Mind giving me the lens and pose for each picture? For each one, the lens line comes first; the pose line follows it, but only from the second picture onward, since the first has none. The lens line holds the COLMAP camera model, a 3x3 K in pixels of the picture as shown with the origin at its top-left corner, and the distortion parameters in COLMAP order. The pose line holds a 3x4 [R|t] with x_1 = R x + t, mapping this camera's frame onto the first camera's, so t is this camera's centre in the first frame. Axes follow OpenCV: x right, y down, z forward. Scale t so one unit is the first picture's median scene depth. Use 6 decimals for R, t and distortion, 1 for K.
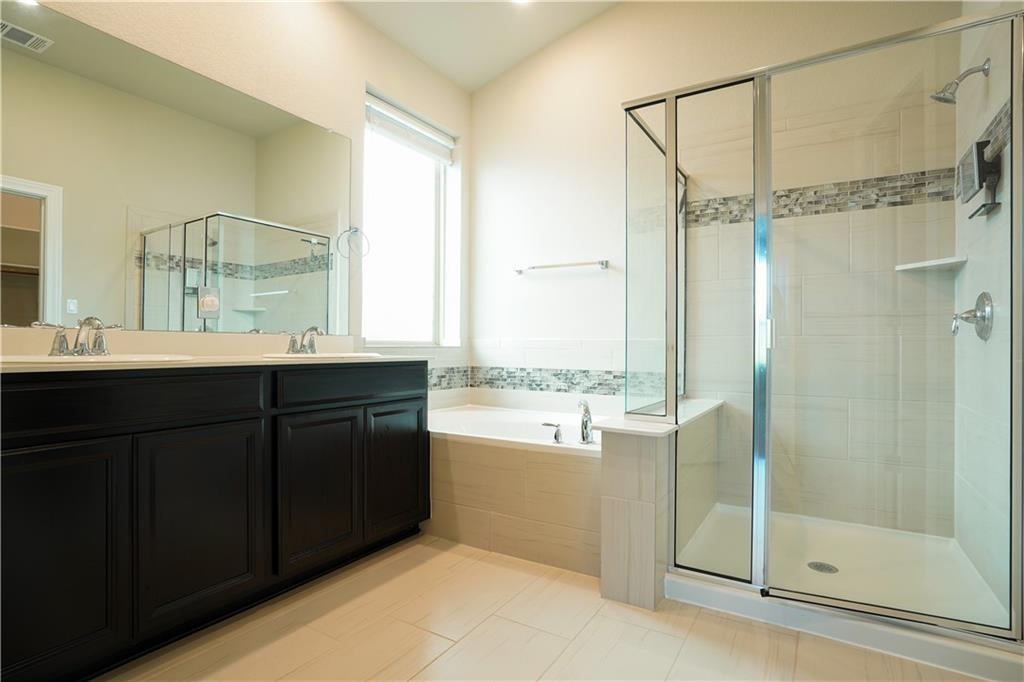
lens RADIAL K [[515.6, 0, 512.0], [0, 515.6, 341.0], [0, 0, 1]] dist [-0.044345, 0.023724]
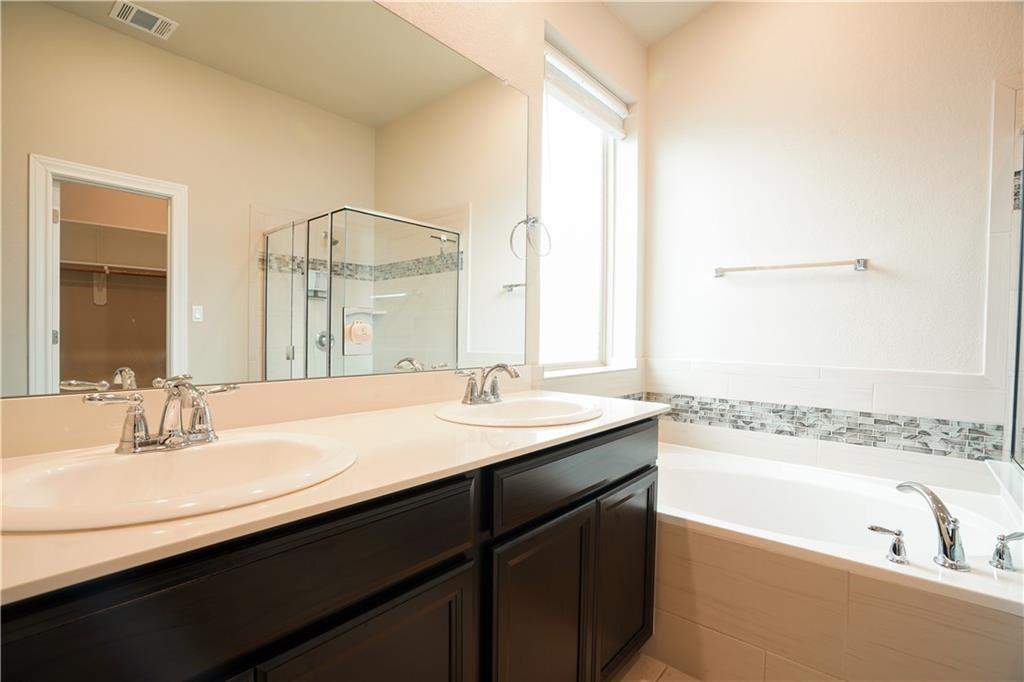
lens RADIAL K [[474.0, 0, 510.2], [0, 474.0, 342.2], [0, 0, 1]] dist [-0.060078, 0.023973]
pose [[0.989356, 0.011926, -0.145027, -0.184540], [-0.007890, 0.999566, 0.028370, -0.047371], [0.145303, -0.026924, 0.989021, 0.250070]]
